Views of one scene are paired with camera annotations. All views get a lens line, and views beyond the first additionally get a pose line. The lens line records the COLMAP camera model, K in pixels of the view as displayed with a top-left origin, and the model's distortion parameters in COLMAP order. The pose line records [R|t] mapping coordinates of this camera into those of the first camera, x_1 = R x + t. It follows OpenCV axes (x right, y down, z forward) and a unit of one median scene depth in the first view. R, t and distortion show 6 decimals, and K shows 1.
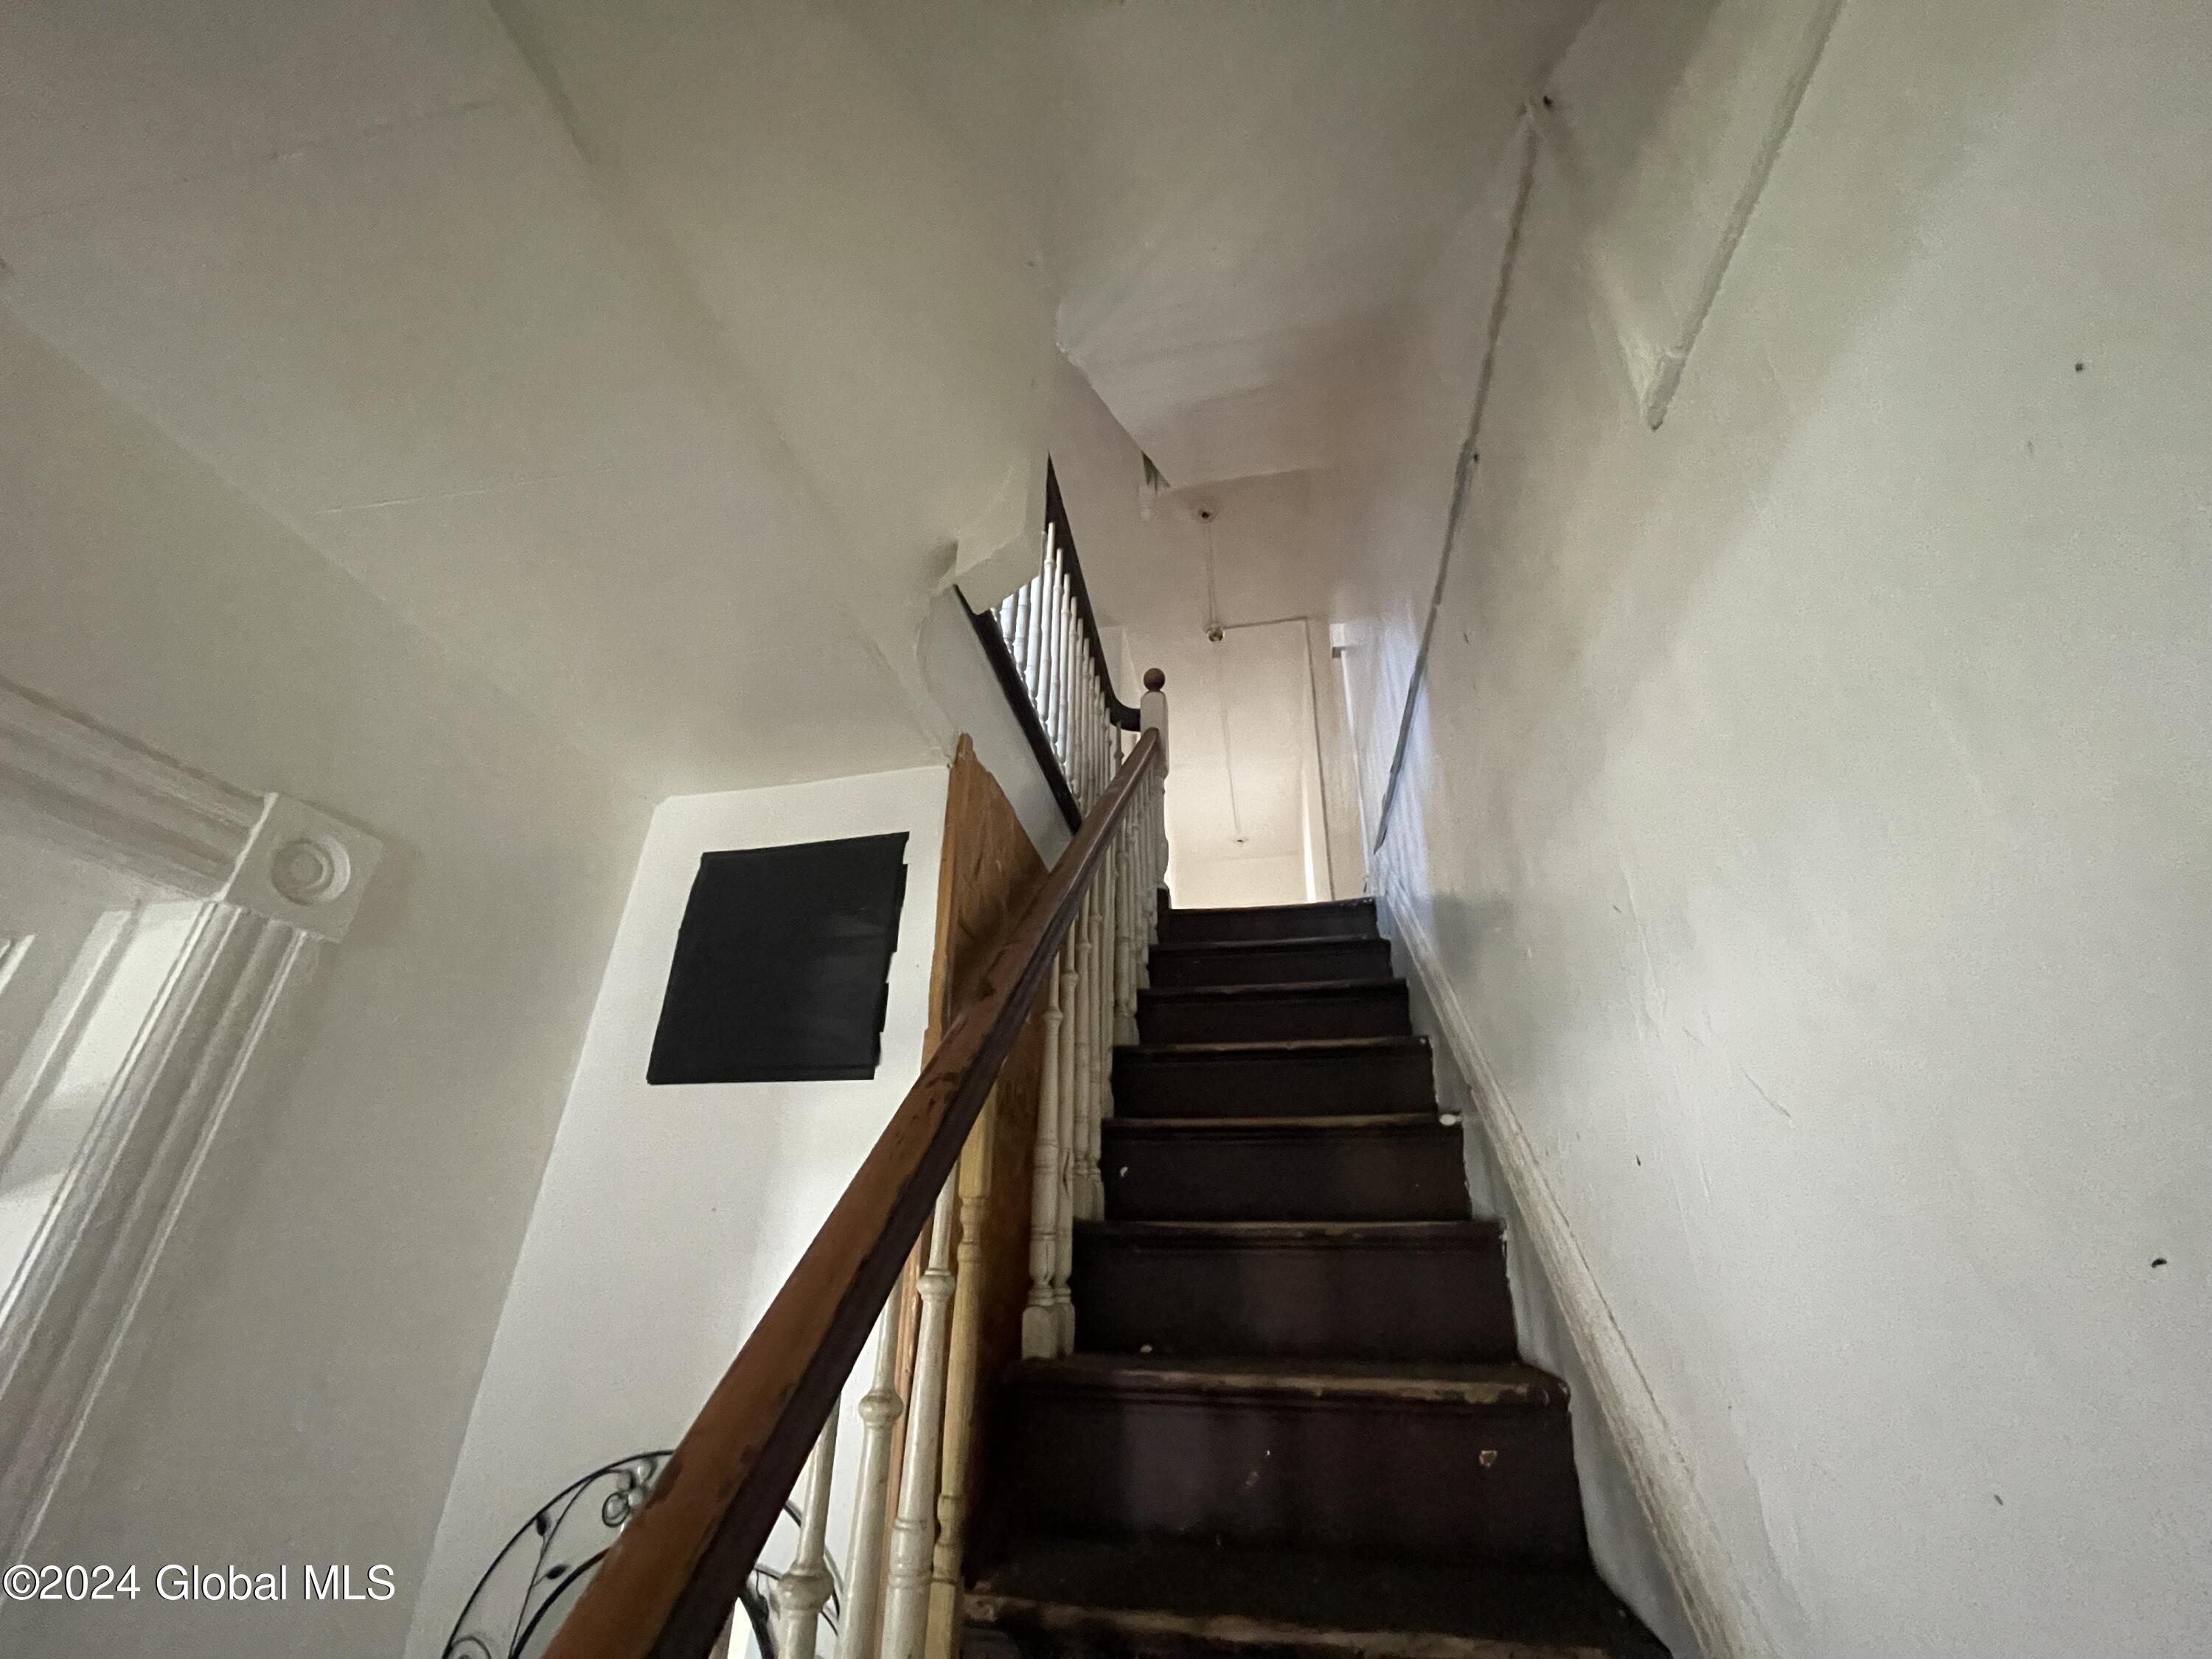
lens RADIAL K [[893.6, 0, 1104.5], [0, 893.6, 837.1], [0, 0, 1]] dist [0.000396, 0.000225]
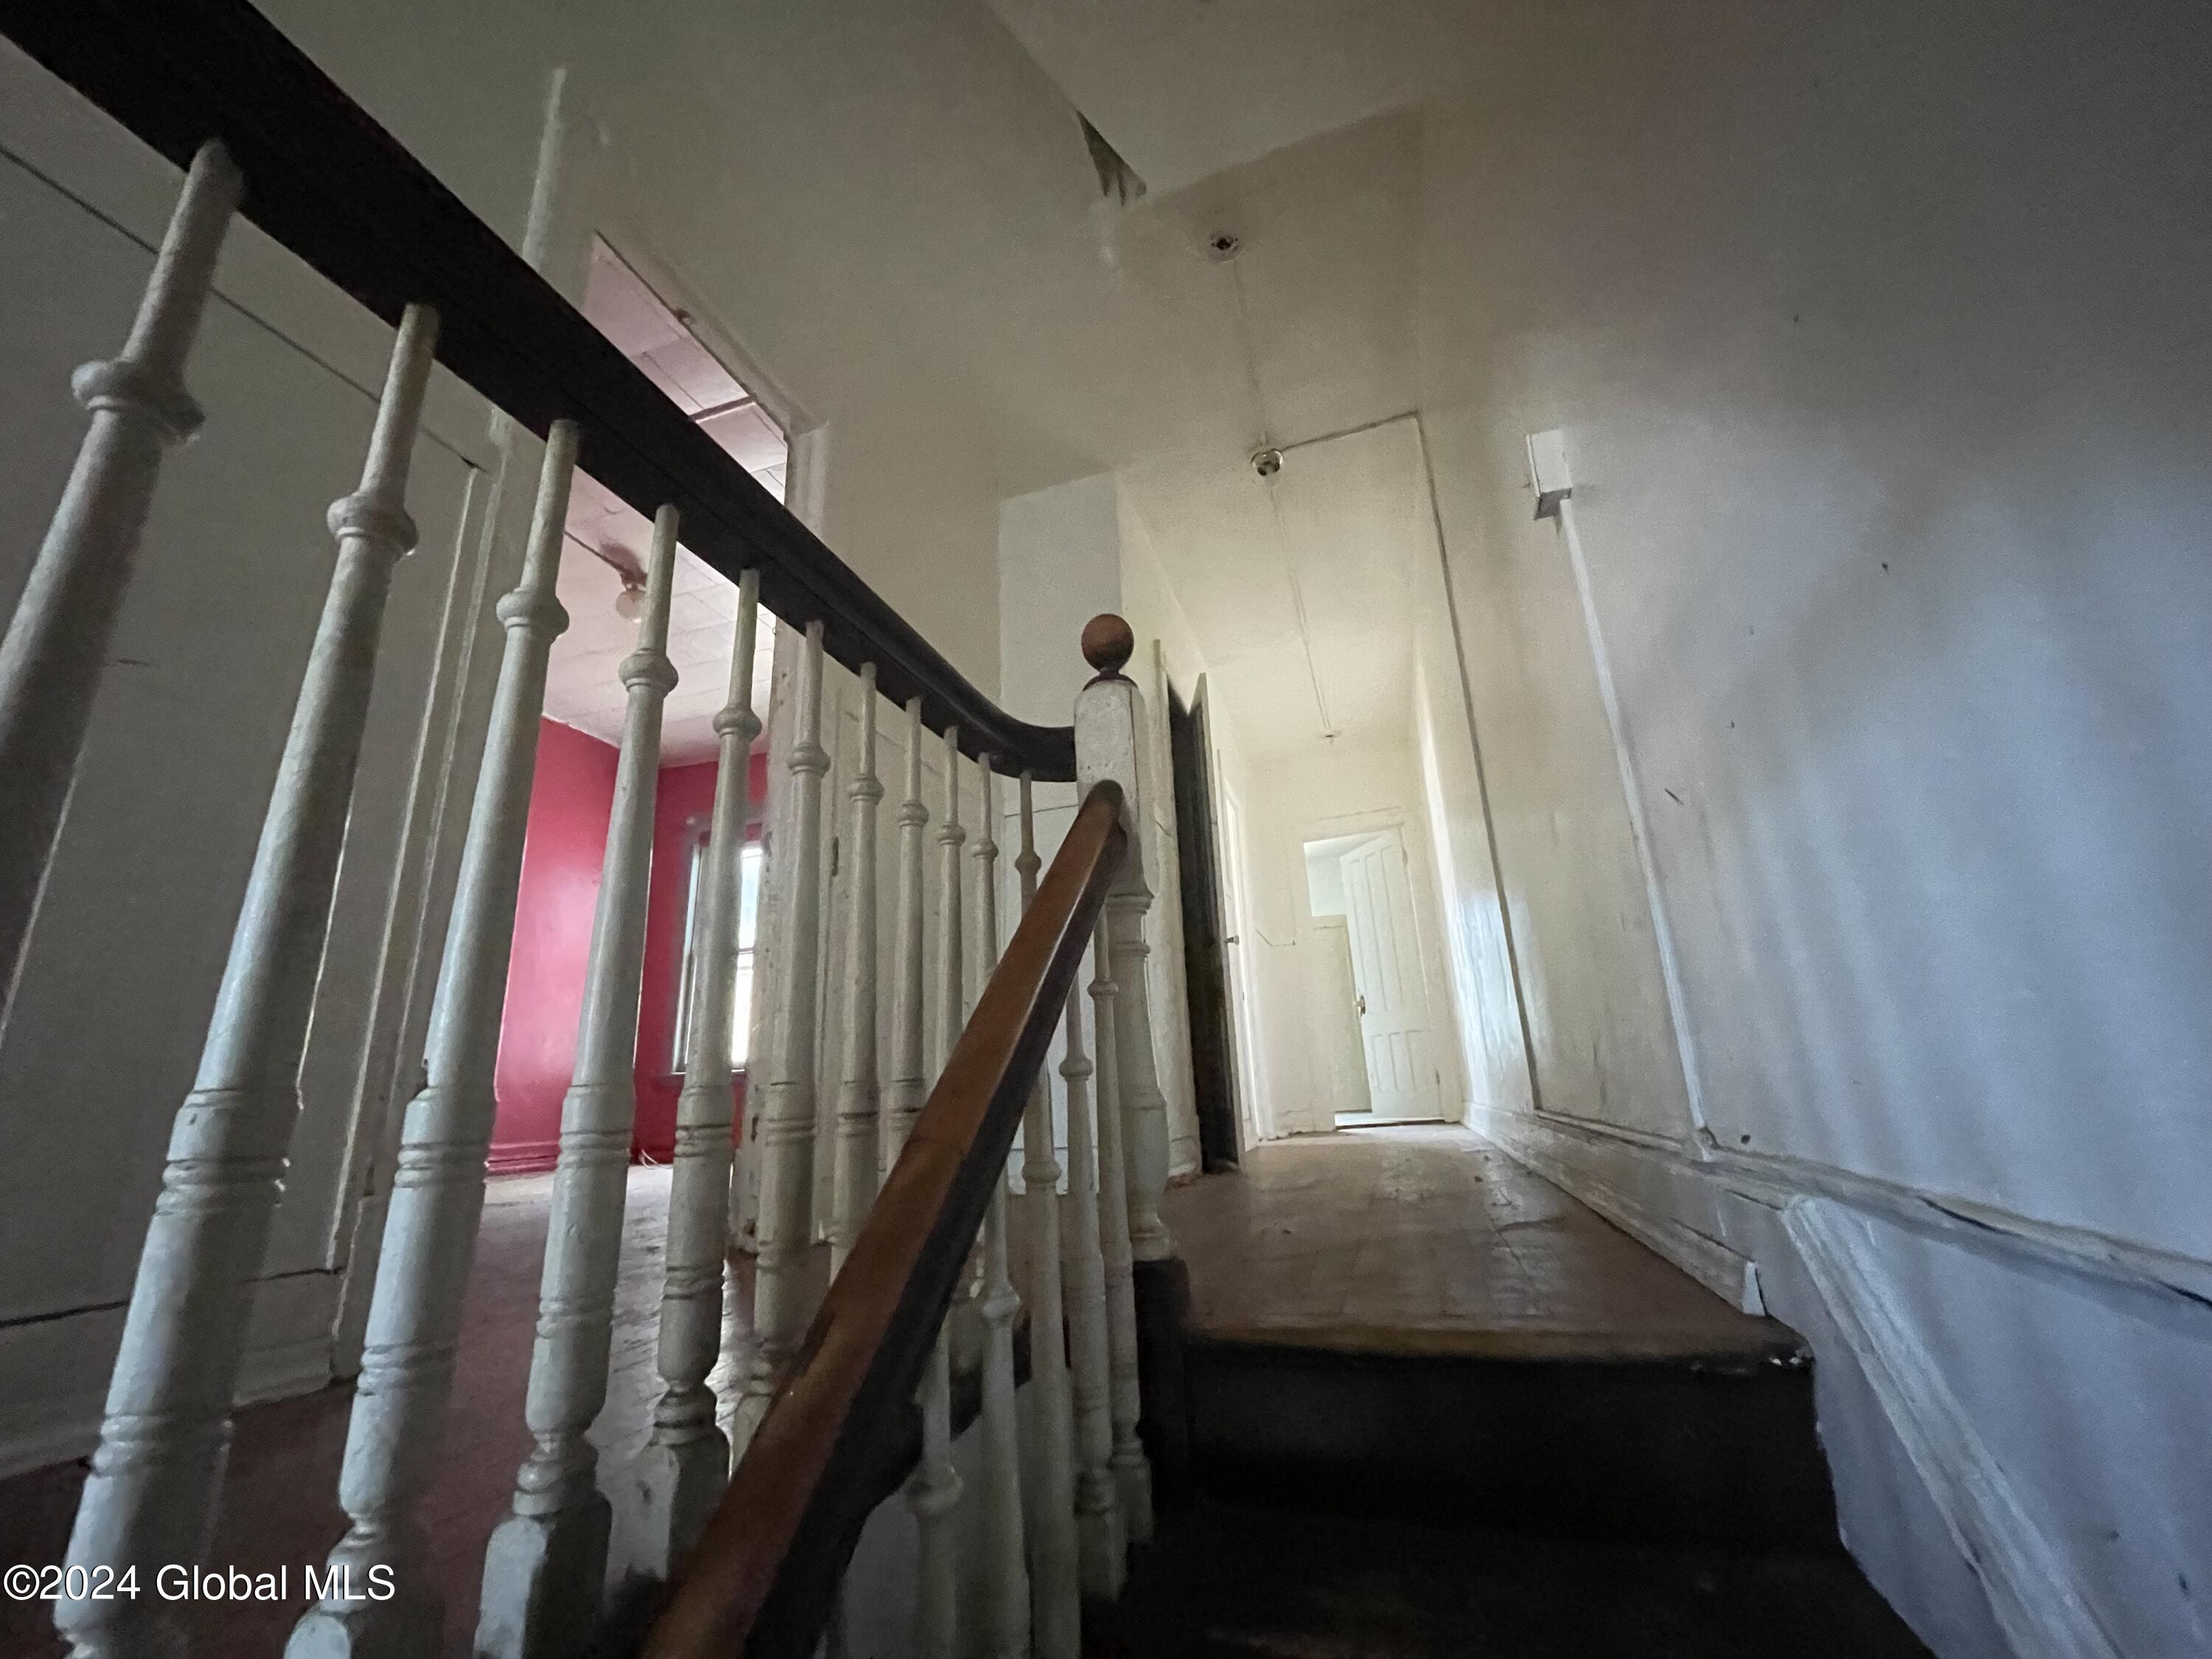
lens RADIAL K [[893.6, 0, 1091.7], [0, 893.6, 825.1], [0, 0, 1]] dist [0.000396, 0.000225]
pose [[0.988125, -0.098427, -0.117987, 0.068575], [0.116714, 0.980237, 0.159730, -0.124018], [0.099934, -0.171604, 0.980084, 0.445187]]
